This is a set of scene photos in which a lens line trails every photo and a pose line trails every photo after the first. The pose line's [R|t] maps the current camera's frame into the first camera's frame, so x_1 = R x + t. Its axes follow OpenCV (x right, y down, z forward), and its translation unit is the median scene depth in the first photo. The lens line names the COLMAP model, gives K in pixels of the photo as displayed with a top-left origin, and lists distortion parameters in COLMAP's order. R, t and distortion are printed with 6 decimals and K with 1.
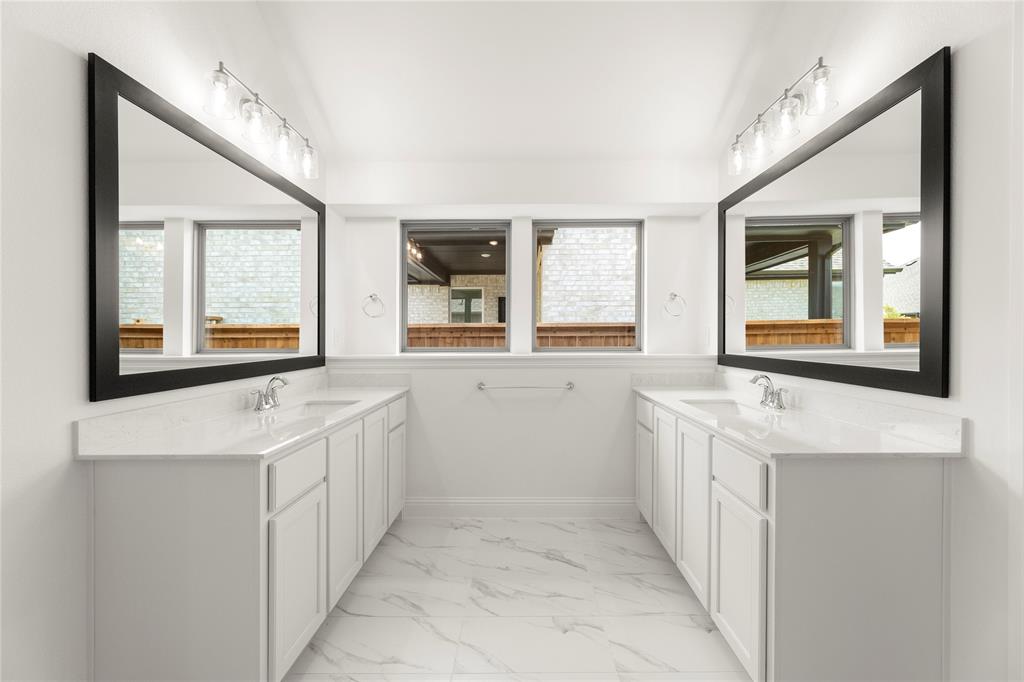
lens RADIAL K [[409.6, 0, 521.2], [0, 409.6, 343.4], [0, 0, 1]] dist [0.002511, 0.000220]
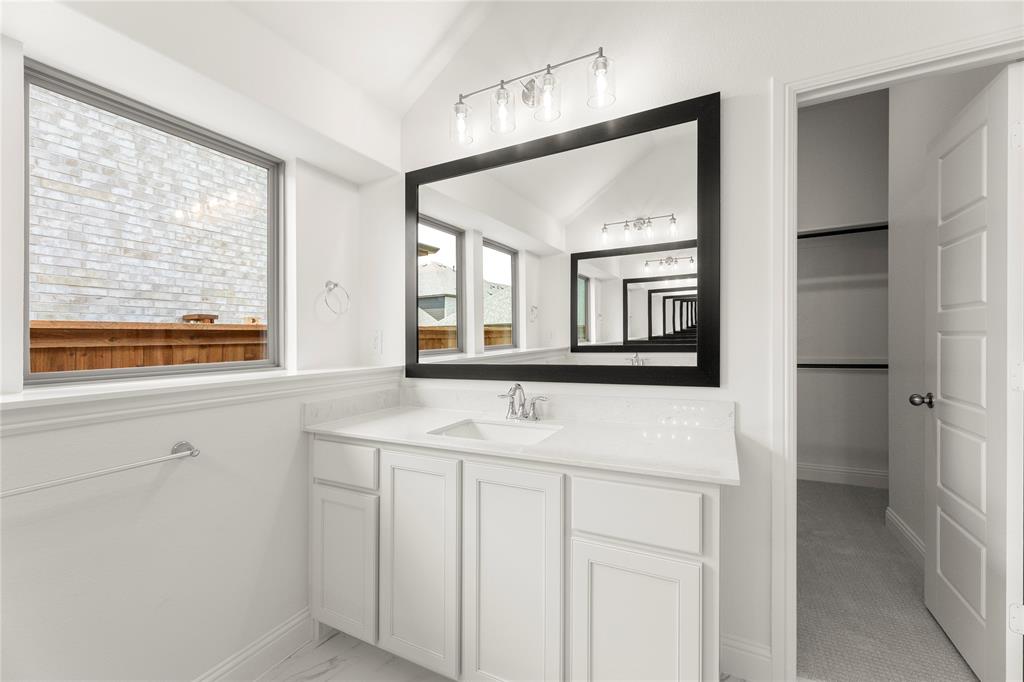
lens RADIAL K [[409.6, 0, 521.2], [0, 409.6, 343.4], [0, 0, 1]] dist [0.002511, 0.000220]
pose [[0.444298, -0.013451, 0.895778, -0.112837], [0.033329, 0.999443, -0.001524, -0.004727], [-0.895259, 0.030532, 0.444499, 0.388435]]
